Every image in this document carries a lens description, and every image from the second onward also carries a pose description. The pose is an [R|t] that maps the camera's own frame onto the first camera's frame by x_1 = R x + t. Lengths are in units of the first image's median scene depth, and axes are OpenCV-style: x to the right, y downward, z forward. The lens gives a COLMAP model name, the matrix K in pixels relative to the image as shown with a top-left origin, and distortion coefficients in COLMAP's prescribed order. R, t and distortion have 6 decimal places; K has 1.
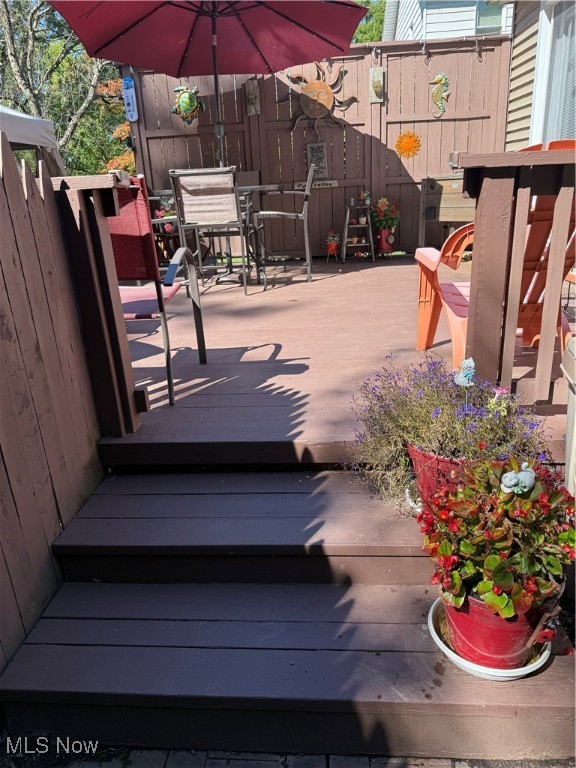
lens RADIAL K [[528.2, 0, 282.5], [0, 528.2, 381.6], [0, 0, 1]] dist [-0.021308, -0.003666]
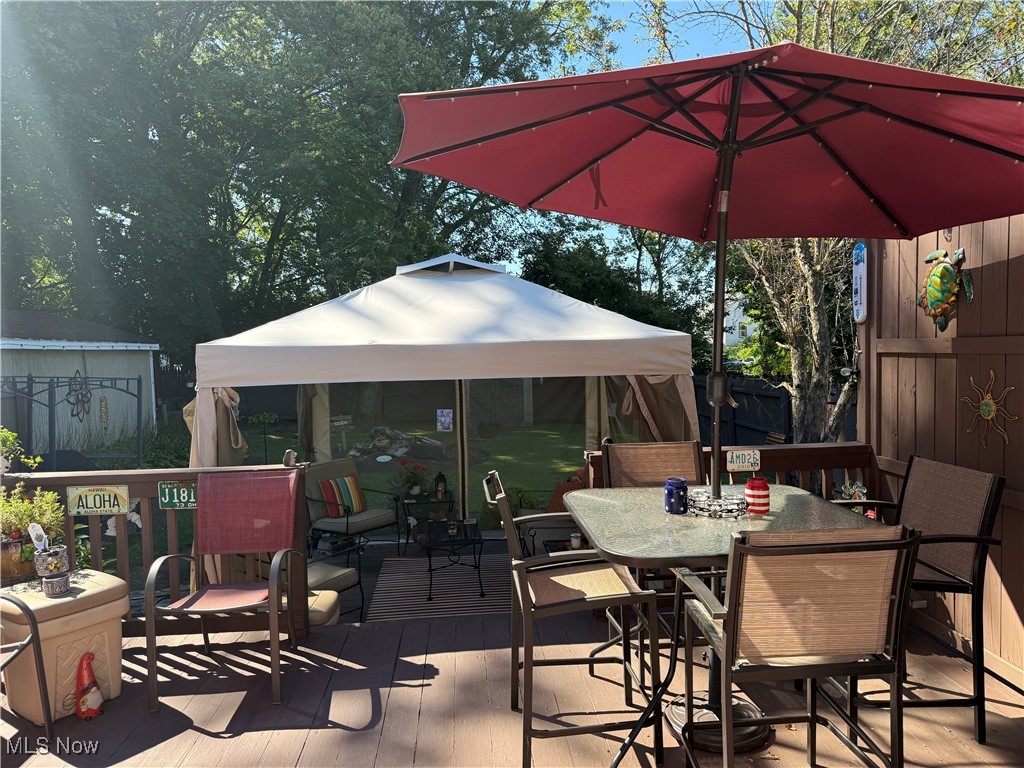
lens RADIAL K [[704.2, 0, 512.0], [0, 704.2, 384.0], [0, 0, 1]] dist [-0.021308, -0.003666]
pose [[0.145575, 0.097239, -0.984557, 0.337922], [-0.332388, 0.942120, 0.043901, -0.365465], [0.931840, 0.320864, 0.169470, 0.604949]]
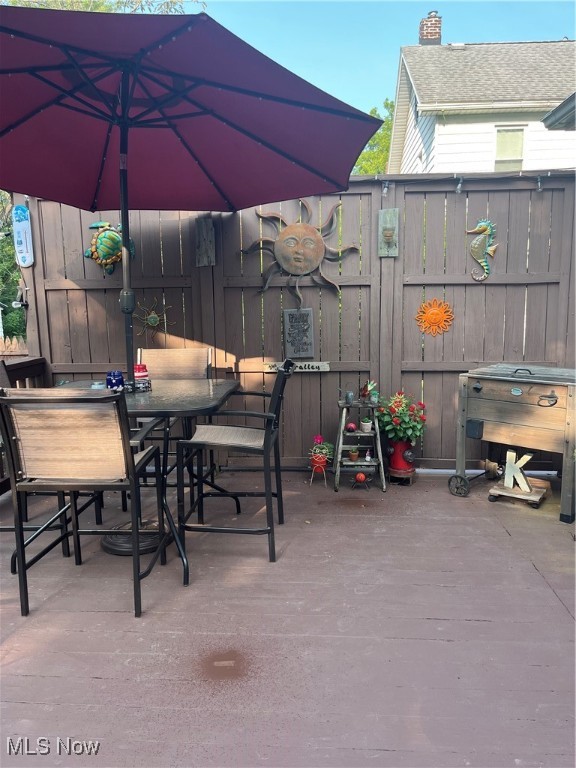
lens RADIAL K [[574.9, 0, 290.4], [0, 574.9, 387.5], [0, 0, 1]] dist [0.044082, -0.074978]
pose [[0.999251, 0.032471, 0.021064, 0.042920], [-0.027359, 0.977523, -0.209046, -0.203605], [-0.027379, 0.208313, 0.977679, 0.305888]]
